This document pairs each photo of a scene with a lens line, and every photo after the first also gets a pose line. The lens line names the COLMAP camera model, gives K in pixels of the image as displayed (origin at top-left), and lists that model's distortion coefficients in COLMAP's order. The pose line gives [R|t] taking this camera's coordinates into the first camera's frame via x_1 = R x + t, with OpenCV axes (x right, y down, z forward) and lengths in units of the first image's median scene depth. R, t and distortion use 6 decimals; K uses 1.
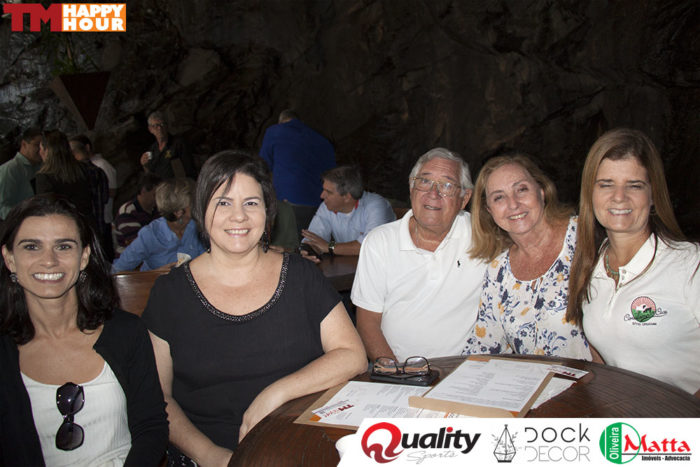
lens RADIAL K [[575.9, 0, 346.3], [0, 575.9, 221.3], [0, 0, 1]] dist [-0.175901, 0.159850]
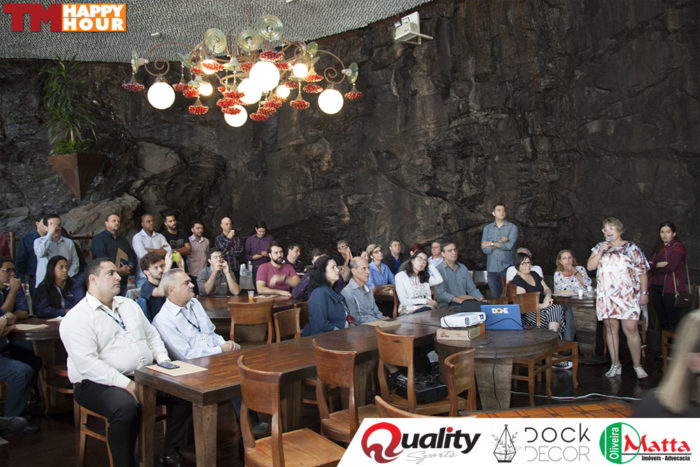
lens RADIAL K [[575.9, 0, 346.3], [0, 575.9, 221.3], [0, 0, 1]] dist [-0.175901, 0.159850]
pose [[0.849343, 0.094155, 0.519376, -0.665483], [-0.015933, 0.988087, -0.153070, 0.069887], [-0.527600, 0.121734, 0.840725, -0.360321]]
